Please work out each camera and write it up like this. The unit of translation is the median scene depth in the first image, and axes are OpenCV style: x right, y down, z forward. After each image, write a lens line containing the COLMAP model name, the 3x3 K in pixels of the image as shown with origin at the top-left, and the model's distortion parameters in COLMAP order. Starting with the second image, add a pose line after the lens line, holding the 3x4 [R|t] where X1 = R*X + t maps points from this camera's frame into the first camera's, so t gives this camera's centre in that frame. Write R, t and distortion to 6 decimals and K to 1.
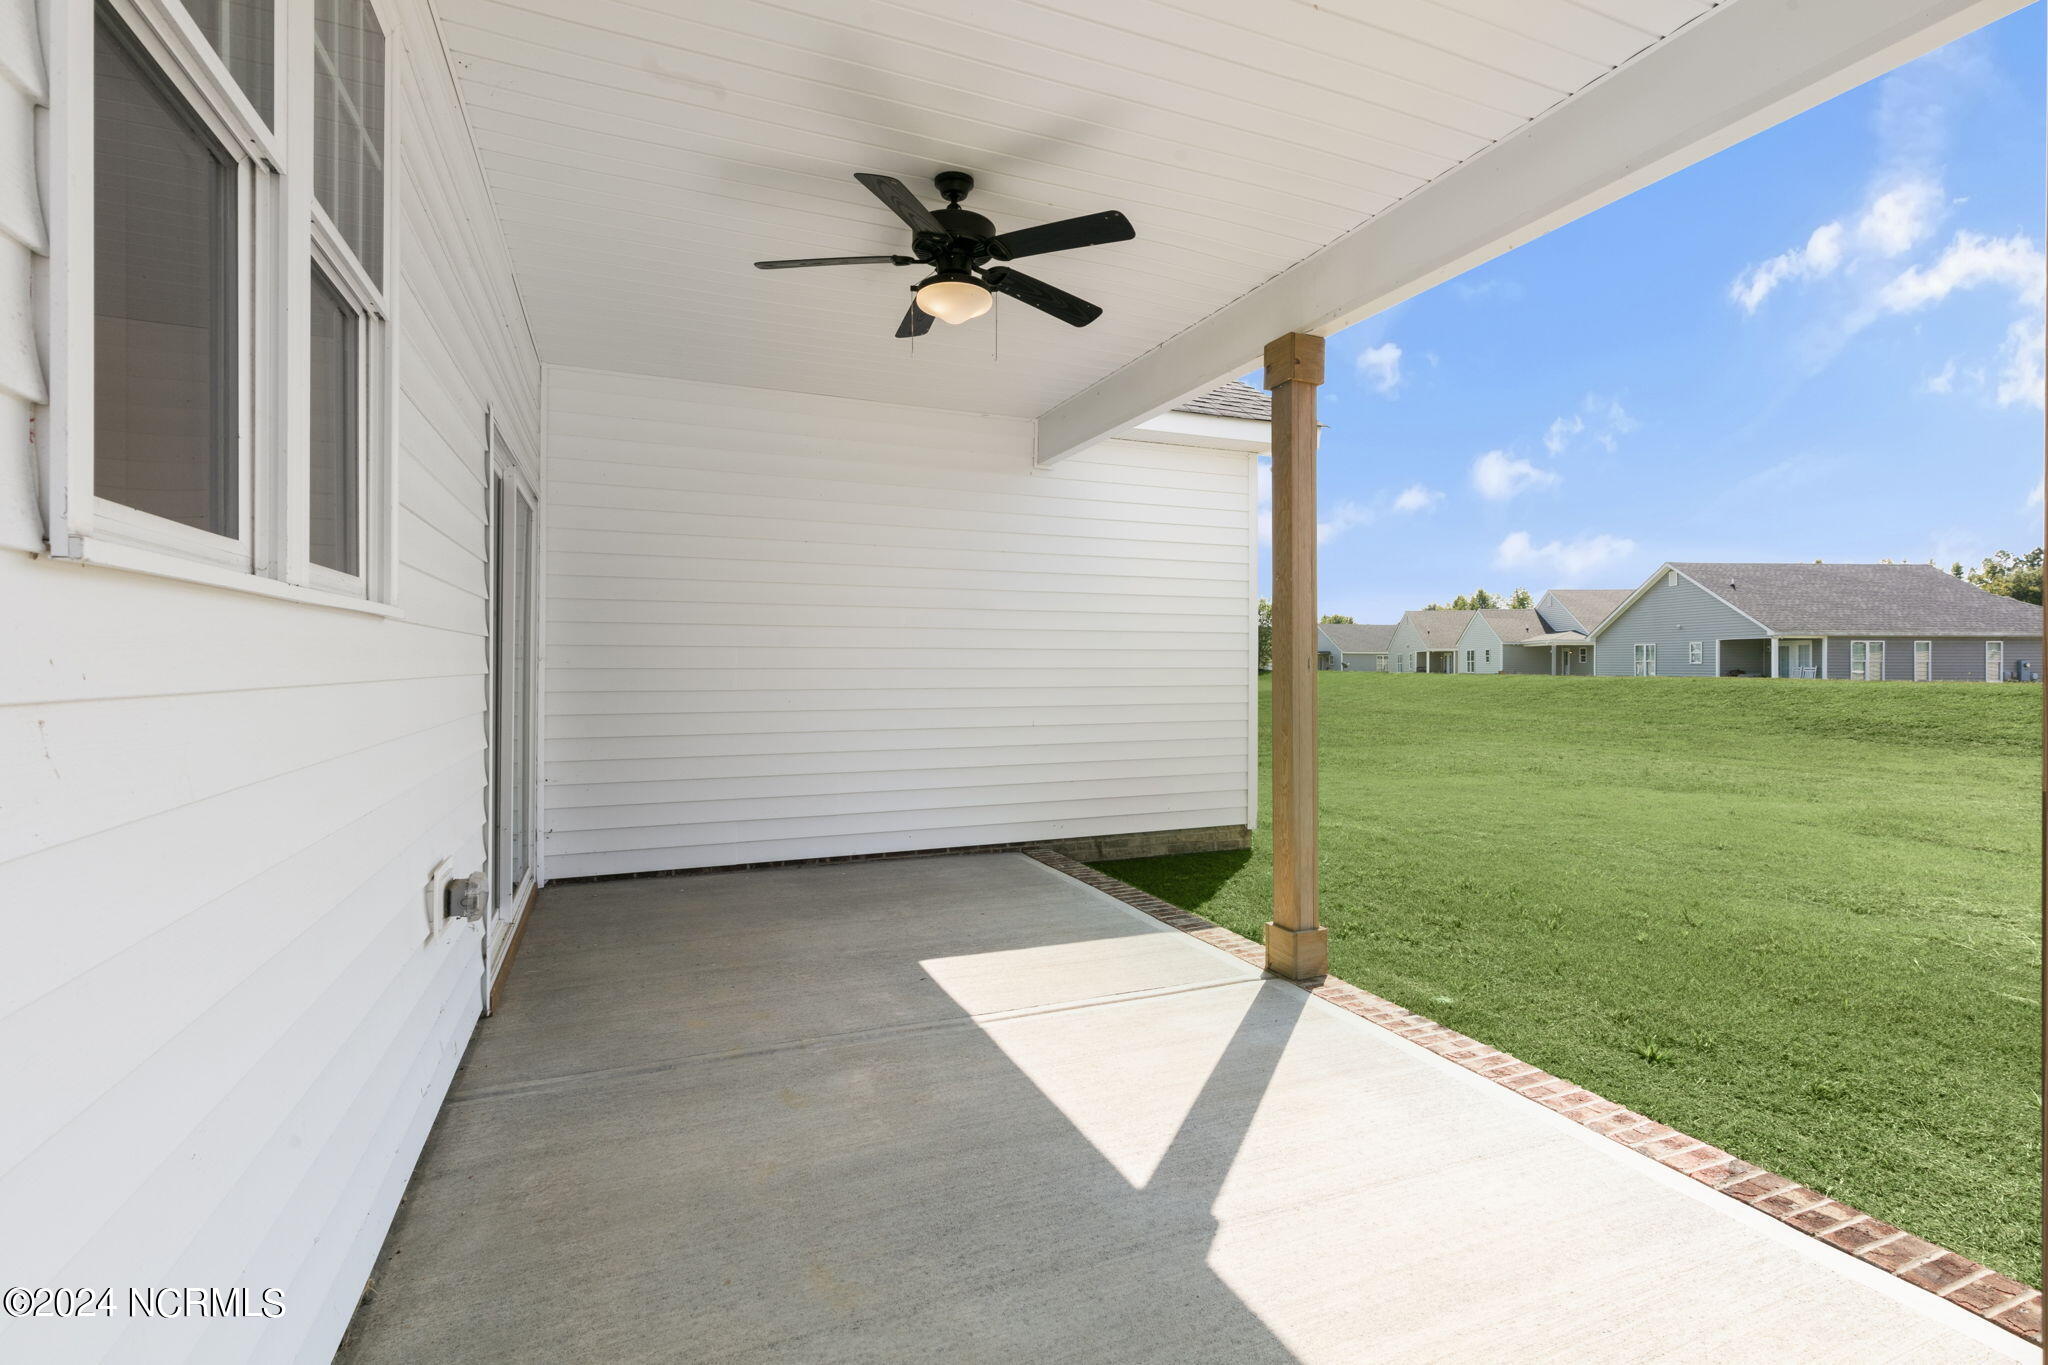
lens RADIAL K [[926.8, 0, 1016.3], [0, 926.8, 674.7], [0, 0, 1]] dist [0.006202, 0.000140]
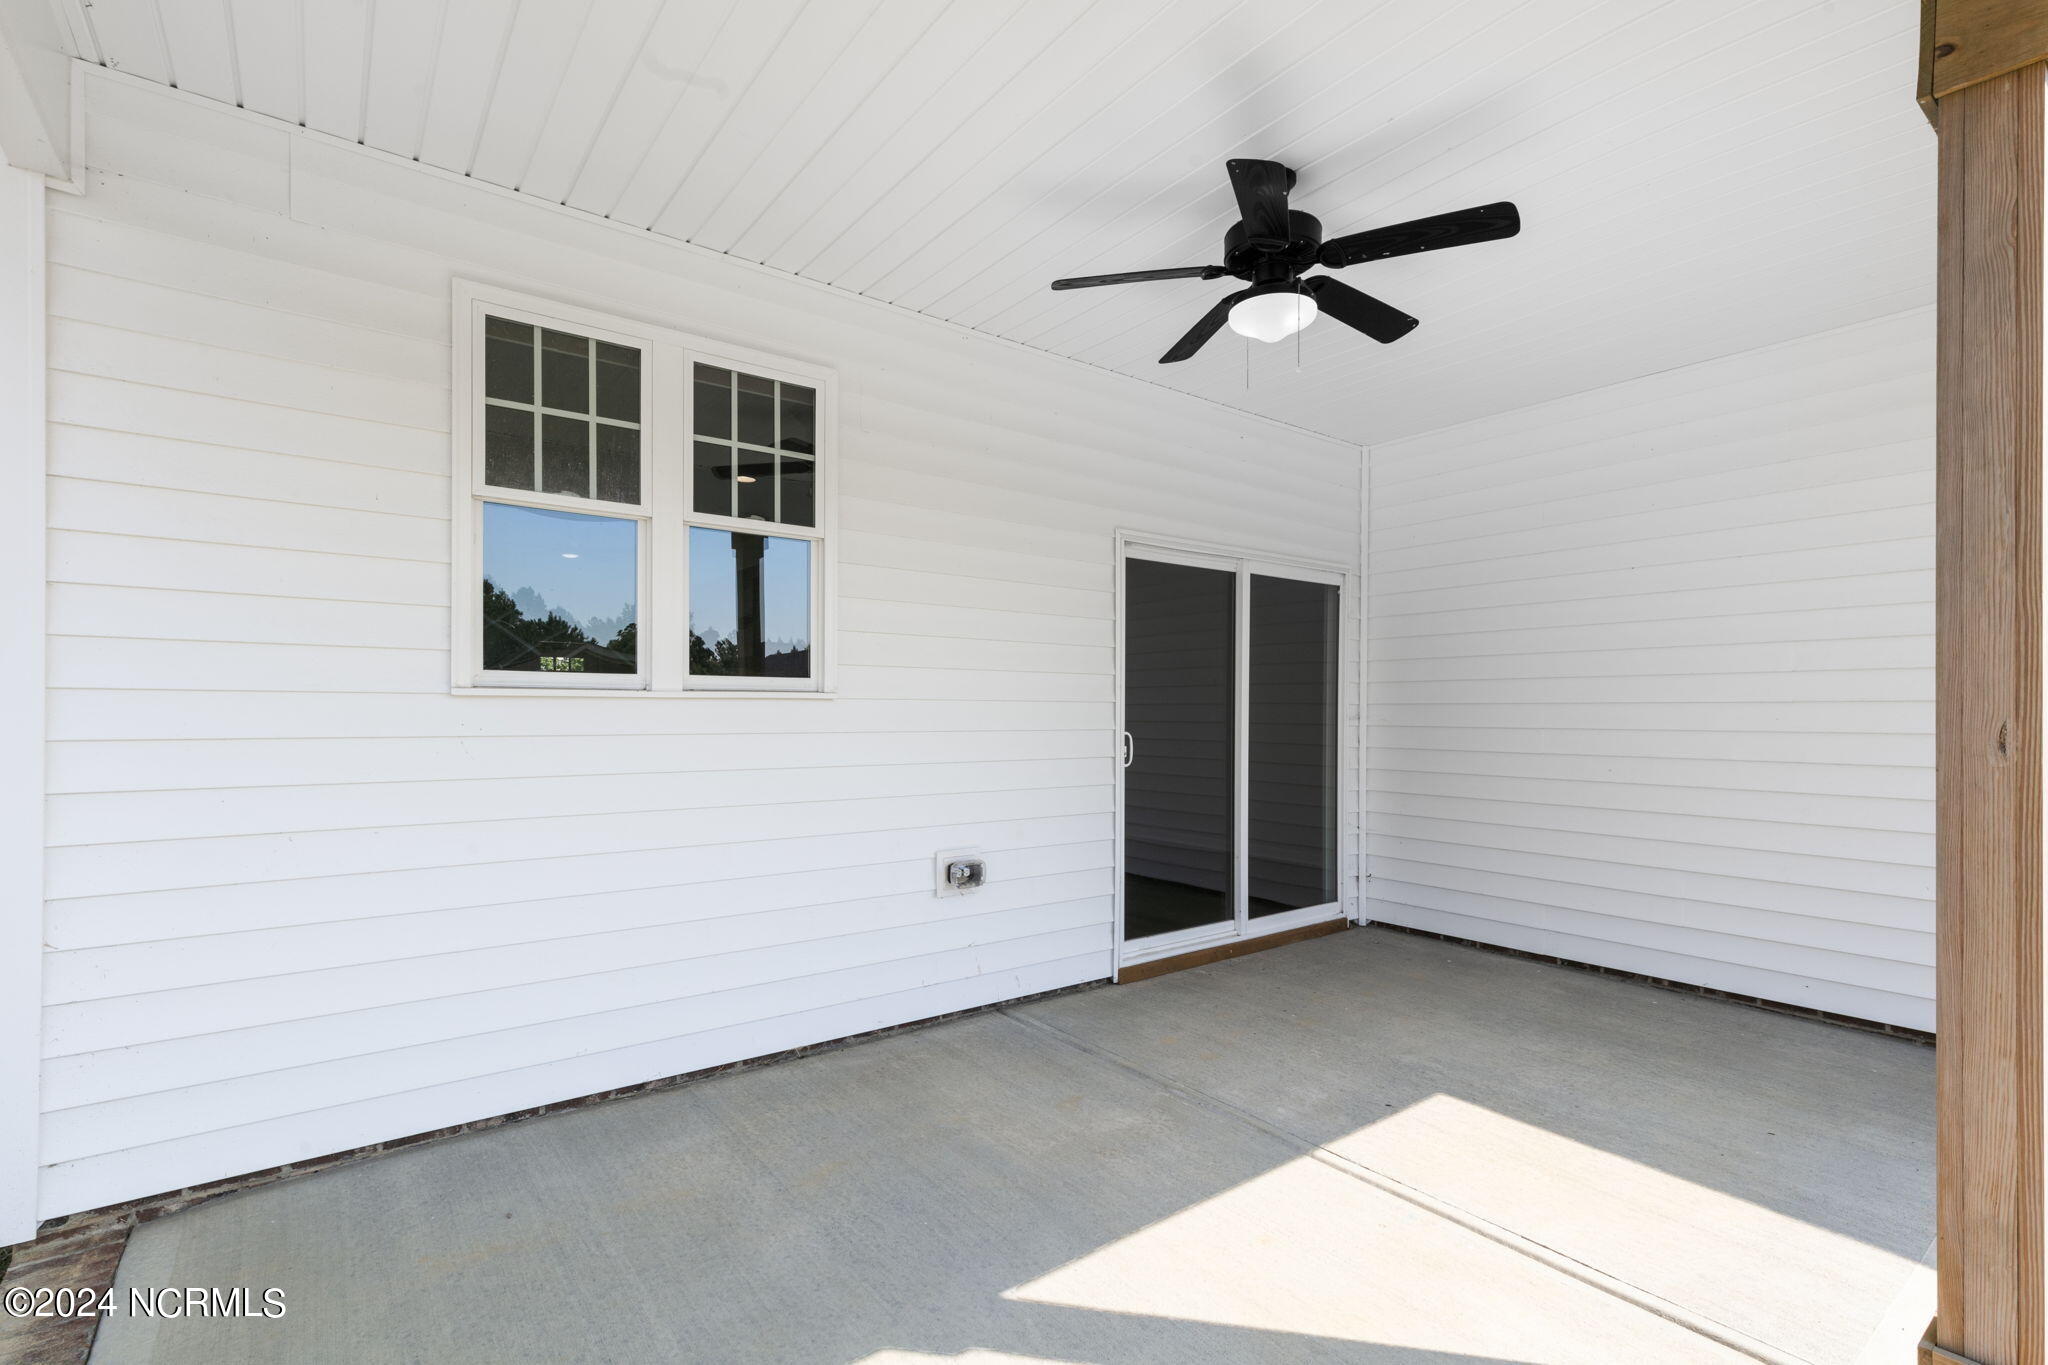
lens RADIAL K [[941.0, 0, 1047.8], [0, 941.0, 707.6], [0, 0, 1]] dist [0.009288, -0.000179]
pose [[0.264692, -0.002797, -0.964329, 0.727123], [-0.015776, 0.999849, -0.007231, -0.021099], [0.964204, 0.017127, 0.264608, 0.540133]]
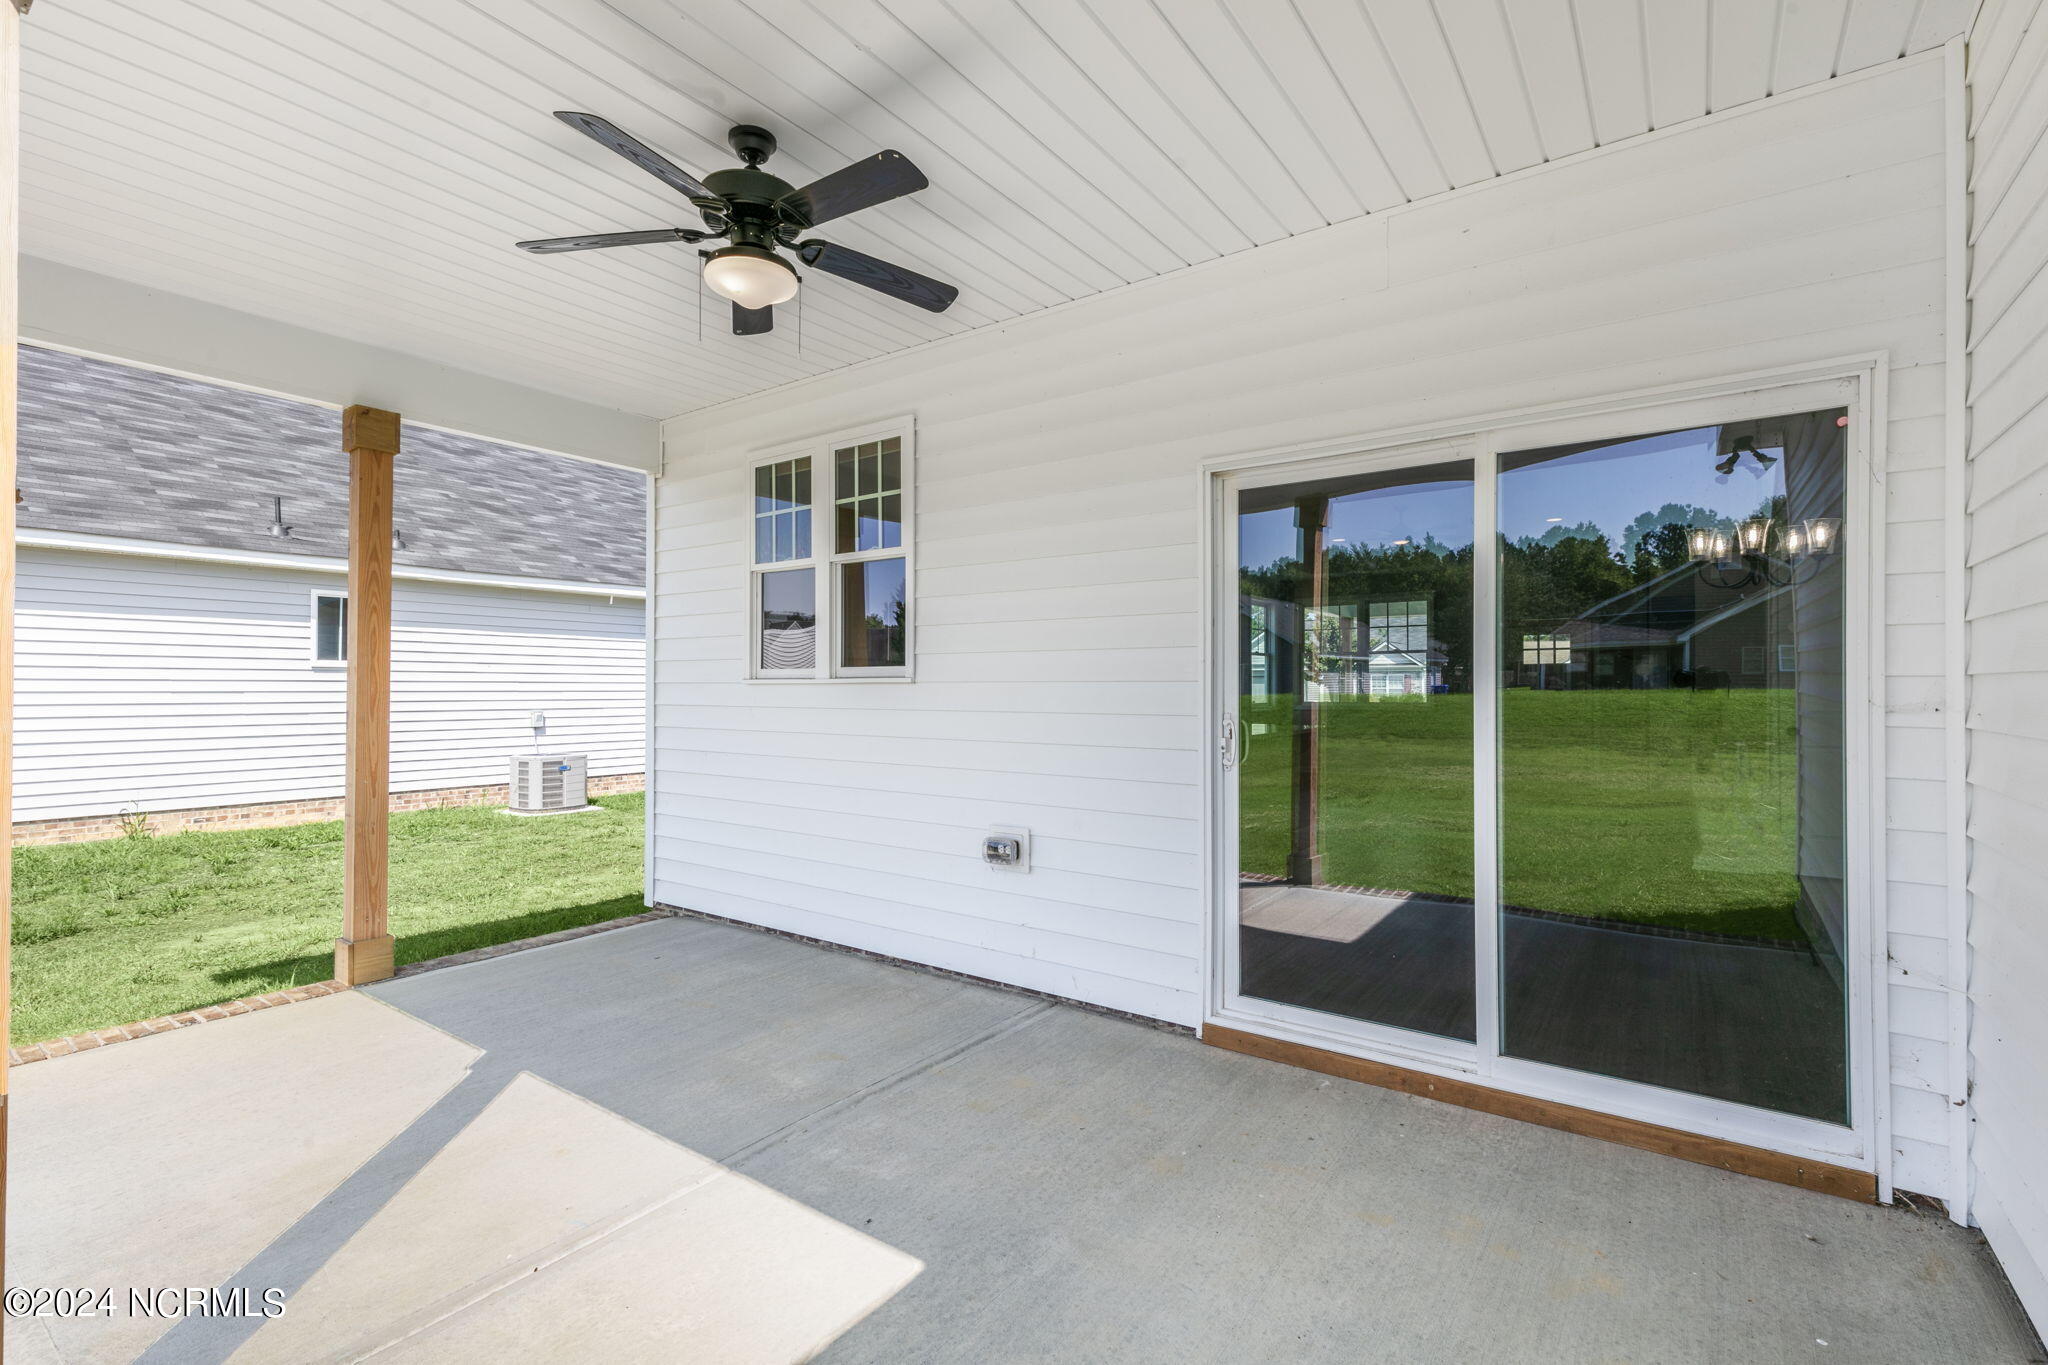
lens RADIAL K [[926.8, 0, 1016.3], [0, 926.8, 674.7], [0, 0, 1]] dist [0.006202, 0.000140]
pose [[-0.853781, -0.008308, -0.520566, 0.162359], [-0.007164, 0.999965, -0.004209, -0.041277], [0.520583, 0.000136, -0.853811, 1.802609]]
